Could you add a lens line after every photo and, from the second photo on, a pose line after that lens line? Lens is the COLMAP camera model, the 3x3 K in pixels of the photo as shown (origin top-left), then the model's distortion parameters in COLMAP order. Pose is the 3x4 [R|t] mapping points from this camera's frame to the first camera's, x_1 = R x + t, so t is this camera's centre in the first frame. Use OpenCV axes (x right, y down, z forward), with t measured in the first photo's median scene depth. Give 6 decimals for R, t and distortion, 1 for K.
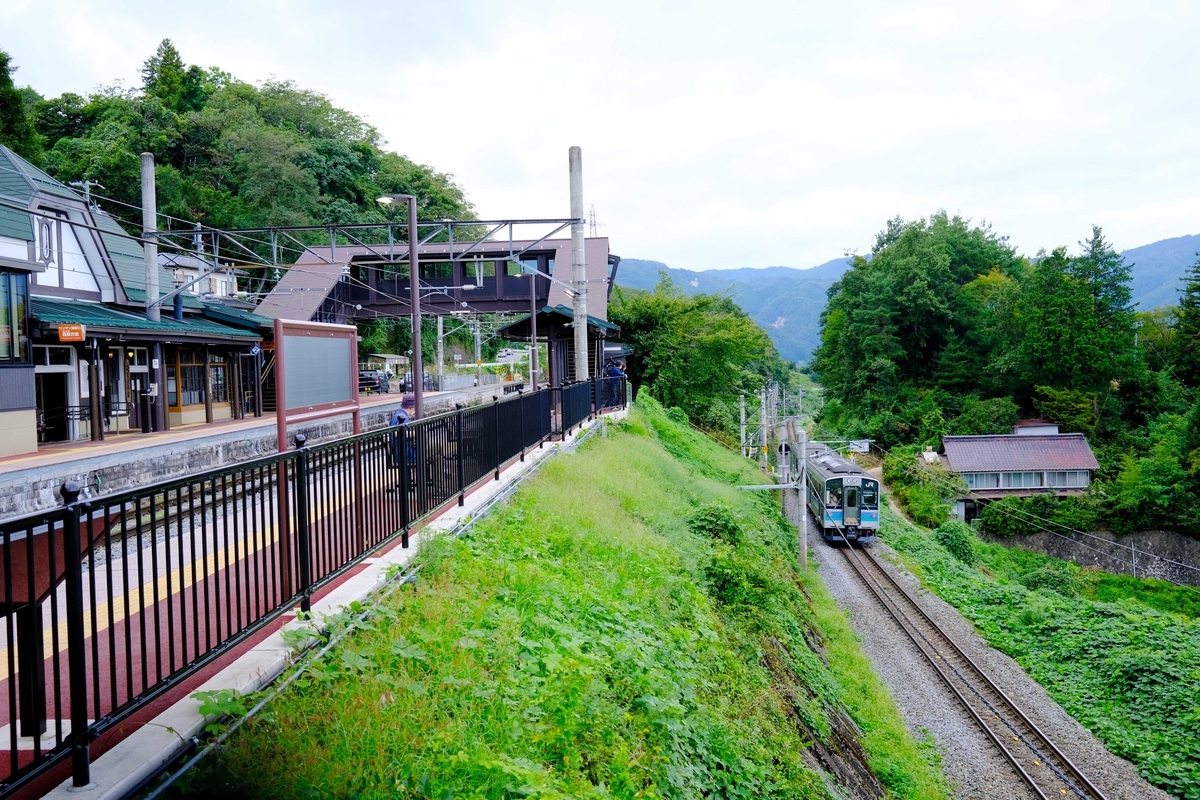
lens RADIAL K [[1204.6, 0, 599.3], [0, 1204.6, 400.6], [0, 0, 1]] dist [-0.036884, 0.000000]
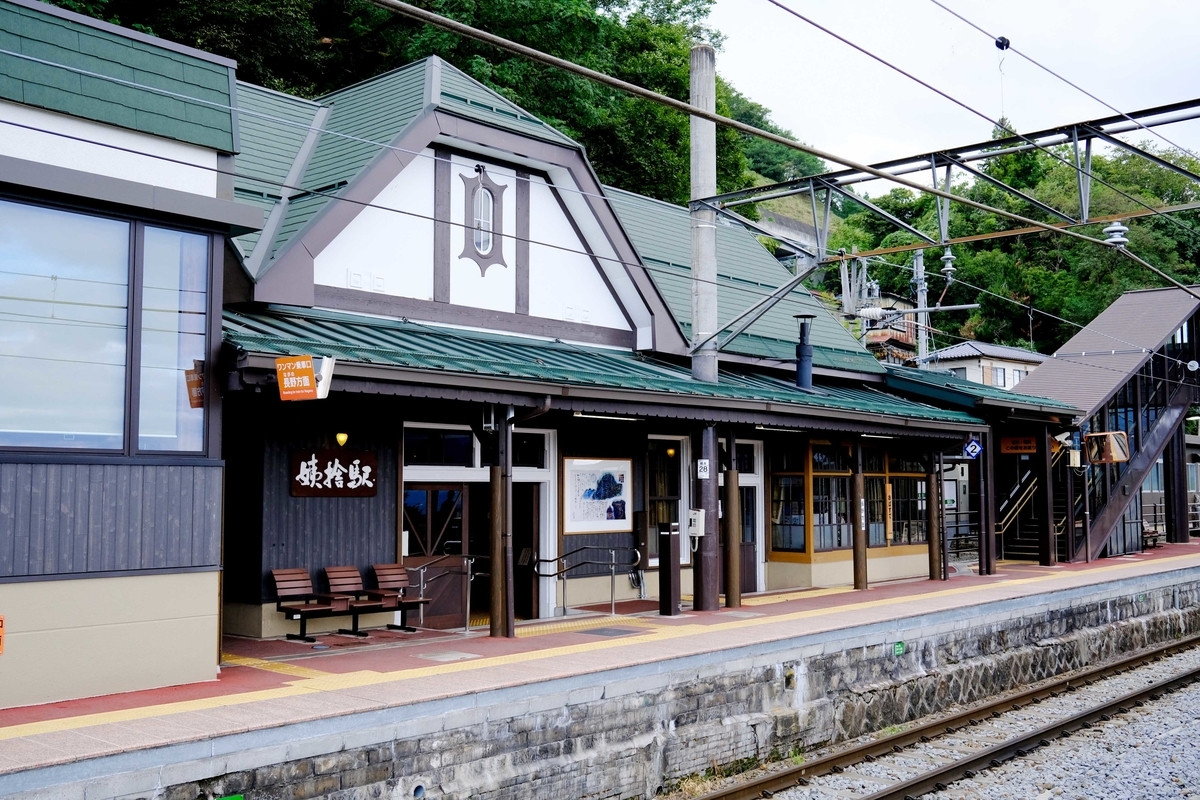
lens RADIAL K [[1204.6, 0, 598.7], [0, 1204.6, 401.6], [0, 0, 1]] dist [-0.036884, 0.000000]
pose [[0.767867, -0.019301, -0.640318, -0.086584], [-0.041297, 0.995975, -0.079545, -0.016323], [0.639276, 0.087523, 0.763980, 0.563323]]
